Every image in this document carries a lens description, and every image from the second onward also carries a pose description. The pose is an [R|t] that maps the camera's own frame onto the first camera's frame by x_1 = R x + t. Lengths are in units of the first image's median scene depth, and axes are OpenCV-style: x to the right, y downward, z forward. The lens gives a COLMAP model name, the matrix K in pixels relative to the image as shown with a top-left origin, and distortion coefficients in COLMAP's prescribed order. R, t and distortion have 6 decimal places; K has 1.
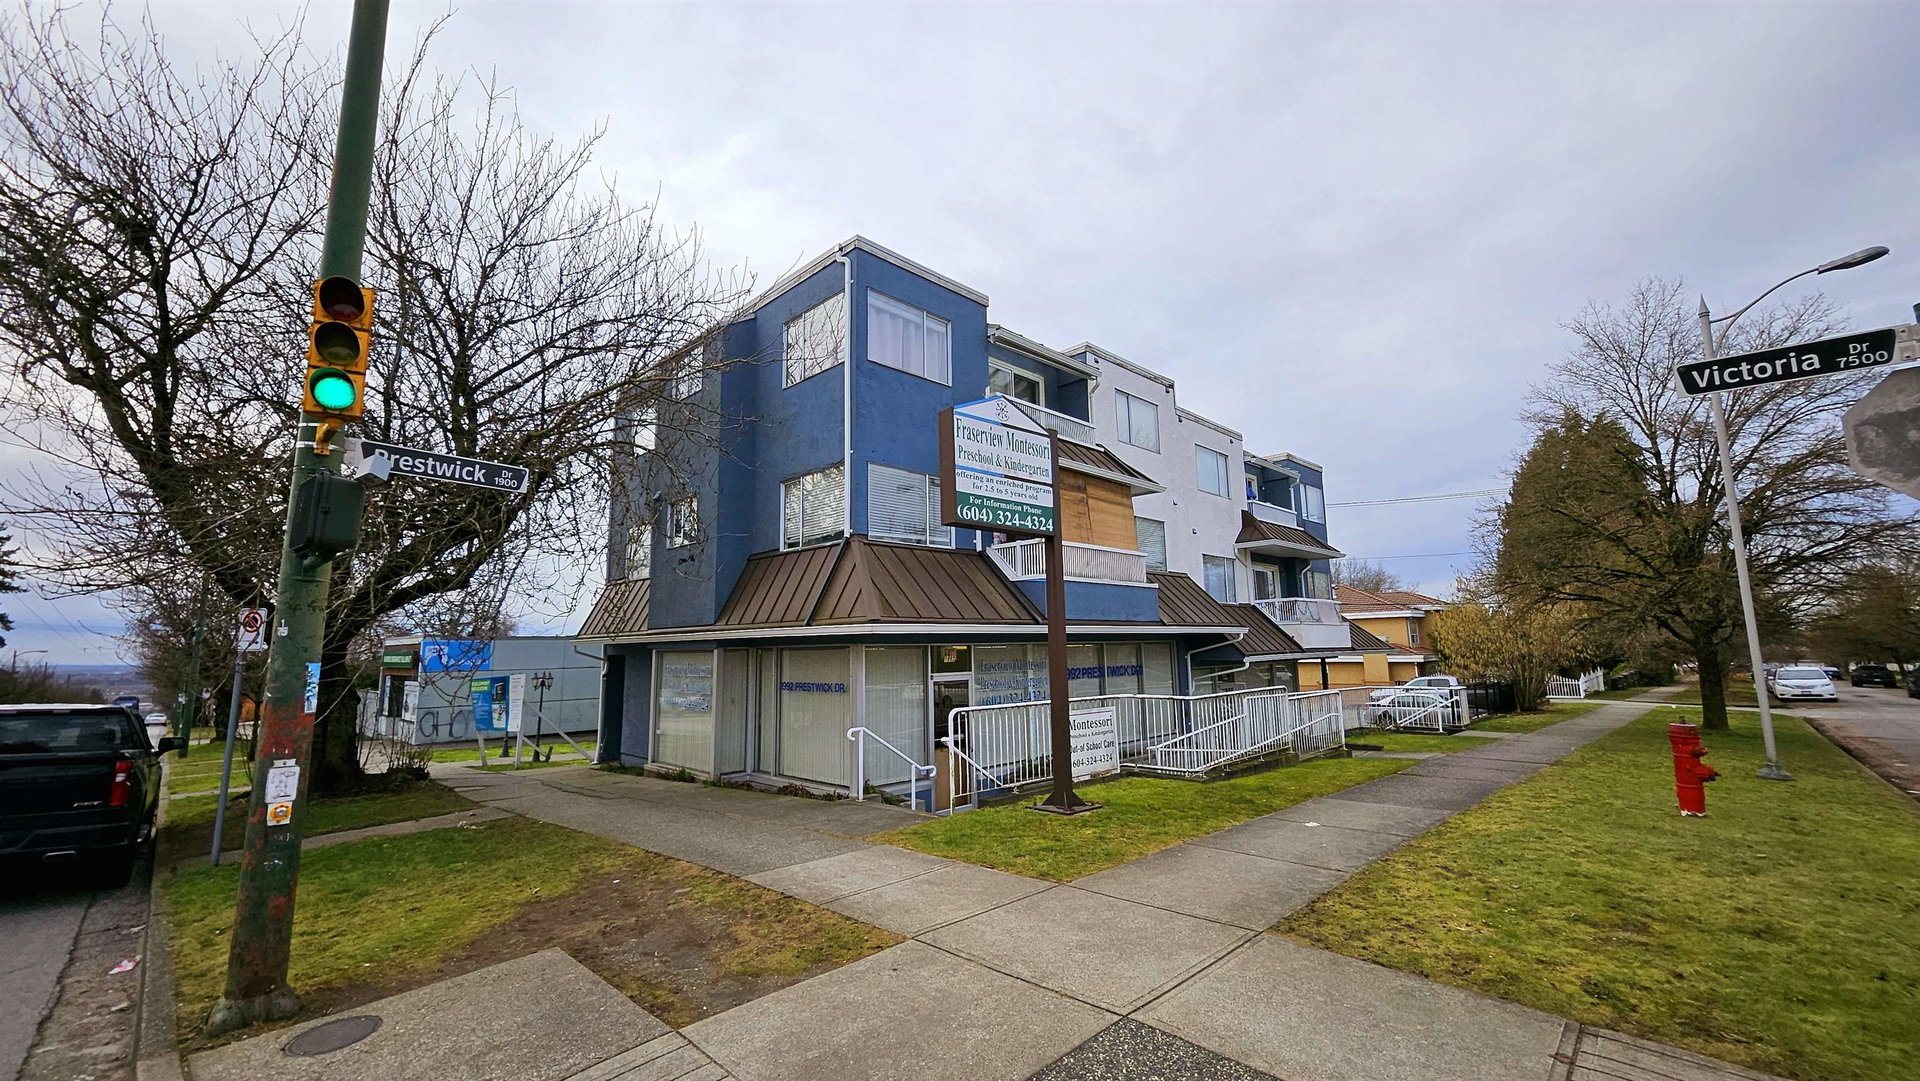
lens RADIAL K [[779.3, 0, 962.9], [0, 779.3, 550.0], [0, 0, 1]] dist [0.011860, 0.000009]
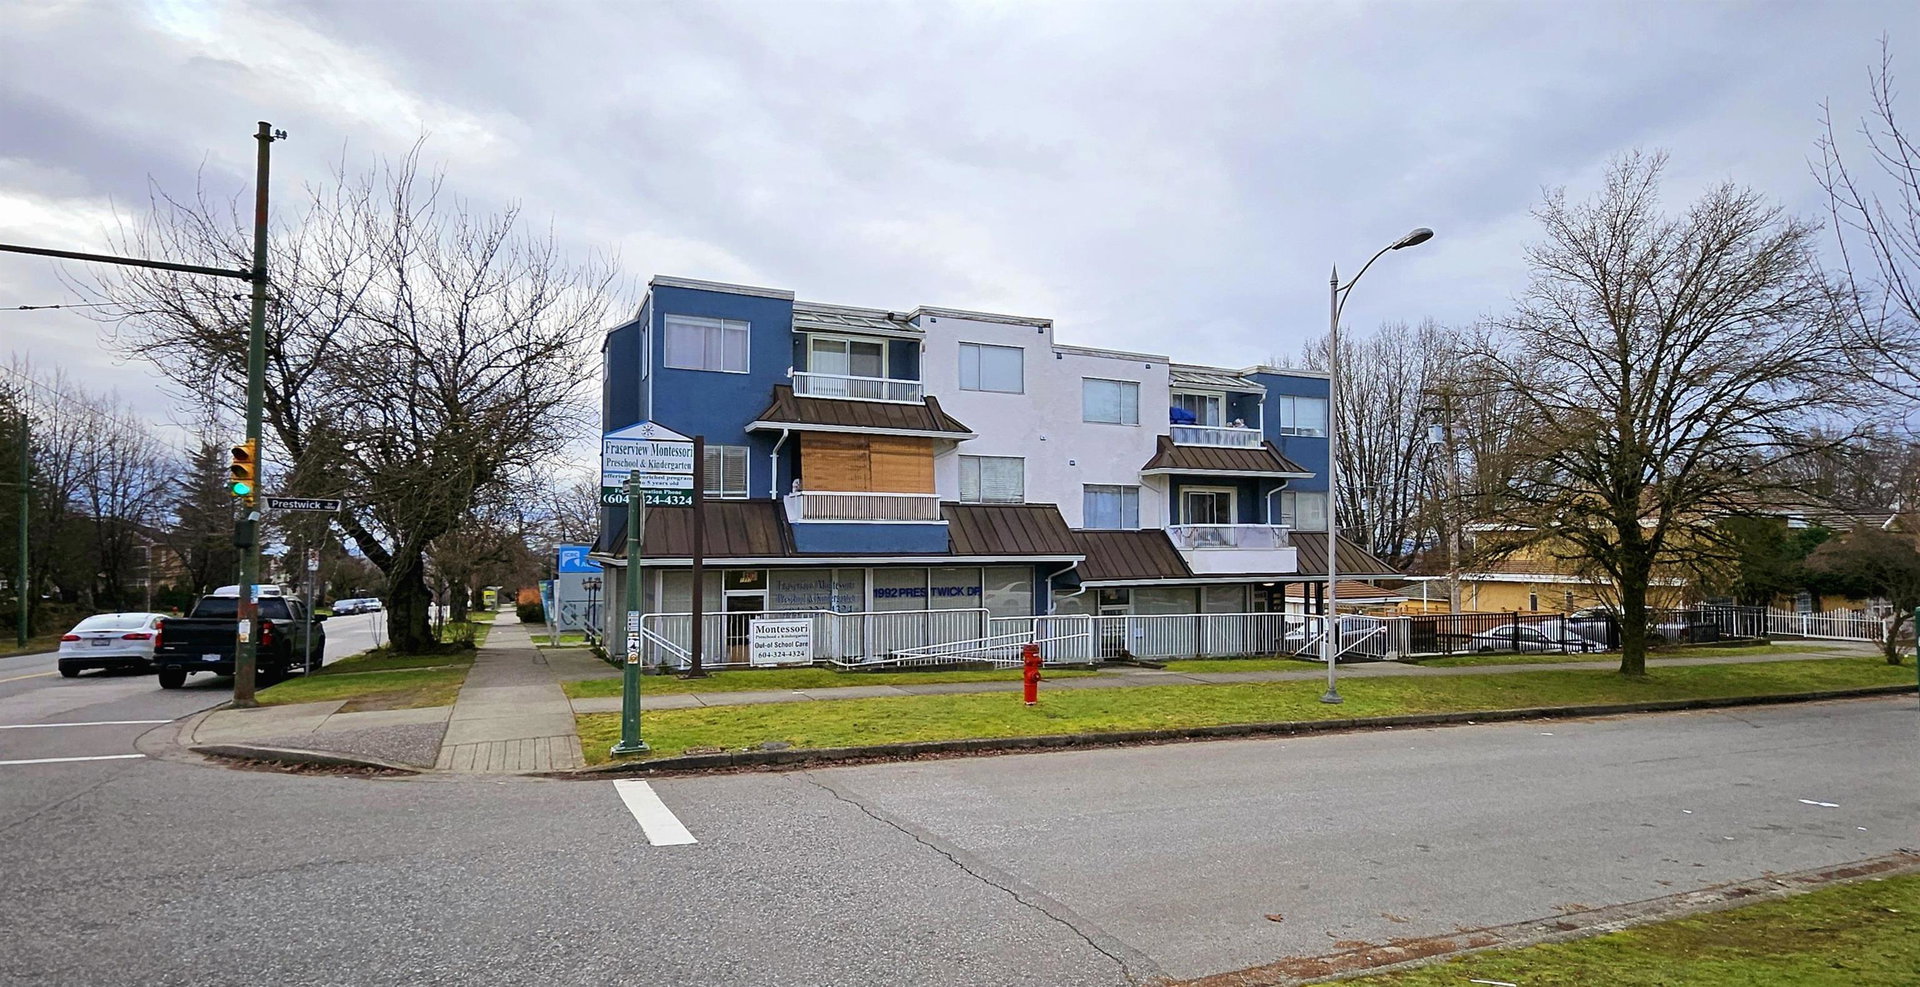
lens RADIAL K [[1008.5, 0, 977.1], [0, 1008.5, 536.7], [0, 0, 1]] dist [0.021214, -0.000226]
pose [[0.941491, 0.011742, -0.336834, 0.771850], [0.027562, 0.993363, 0.111669, -0.098142], [0.335909, -0.114419, 0.934919, -0.409354]]
